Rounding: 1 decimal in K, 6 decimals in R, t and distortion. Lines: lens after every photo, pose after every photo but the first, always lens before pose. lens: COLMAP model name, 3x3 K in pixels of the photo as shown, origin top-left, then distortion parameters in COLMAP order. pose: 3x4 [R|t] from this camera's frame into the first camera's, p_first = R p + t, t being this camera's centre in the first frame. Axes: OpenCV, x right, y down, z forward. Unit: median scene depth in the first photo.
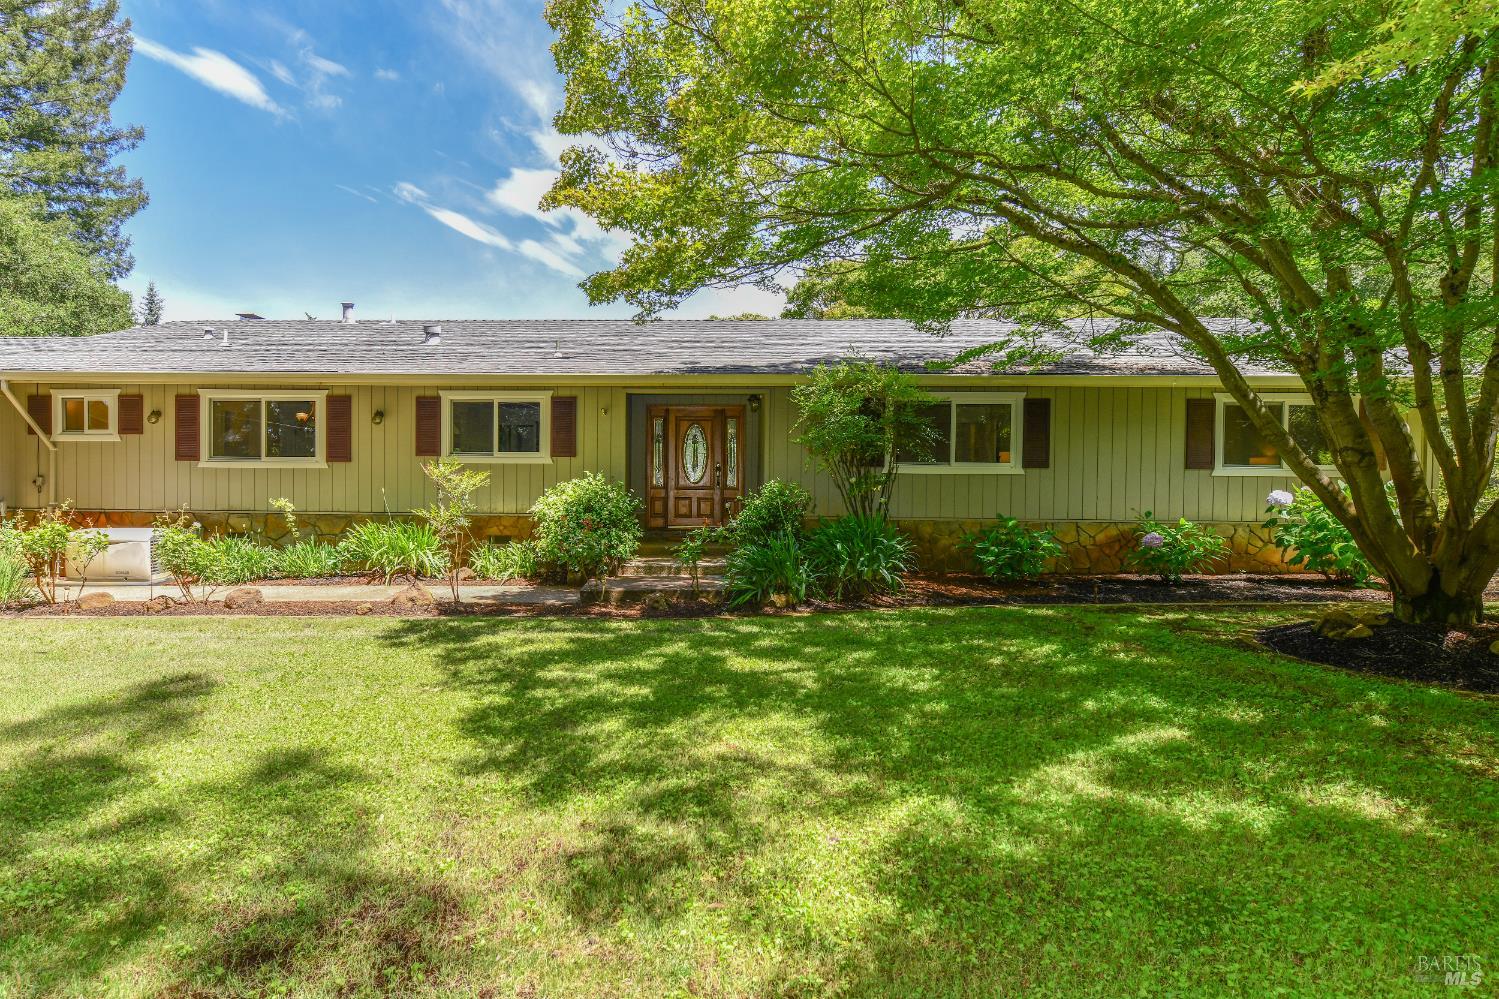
lens RADIAL K [[782.8, 0, 749.5], [0, 782.8, 499.5], [0, 0, 1]] dist [0.000023, -0.000005]
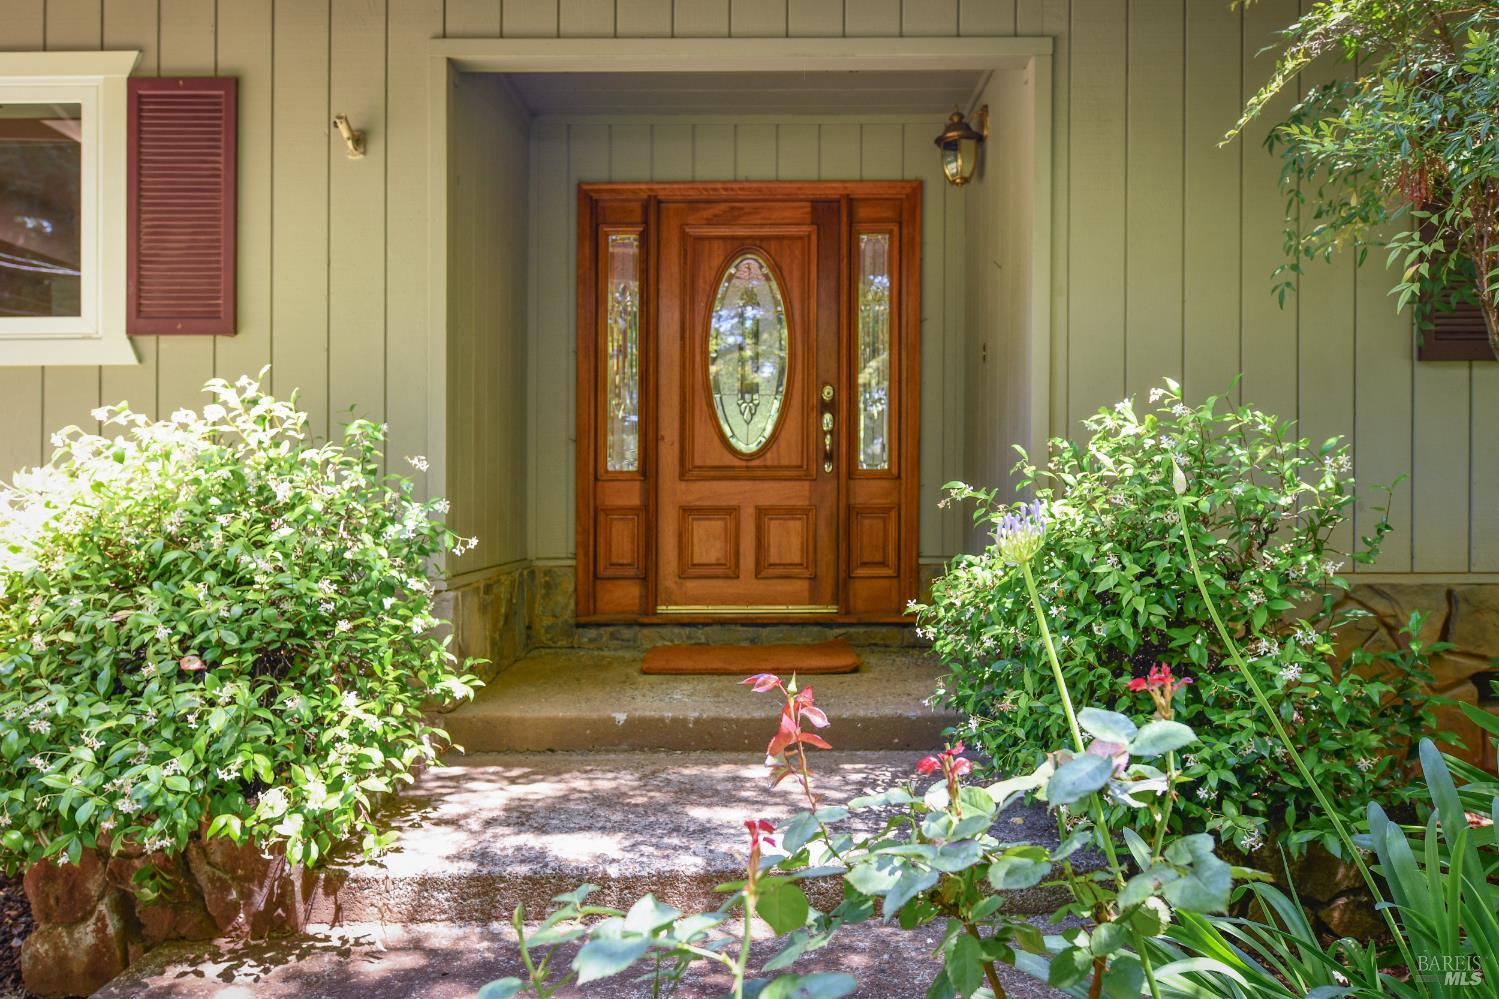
lens RADIAL K [[826.1, 0, 749.5], [0, 826.1, 499.5], [0, 0, 1]] dist [0.000092, 0.000005]
pose [[0.995876, -0.014271, -0.089594, -0.043036], [0.011954, 0.999581, -0.026347, 0.002890], [0.089933, 0.025168, 0.995630, 0.707939]]
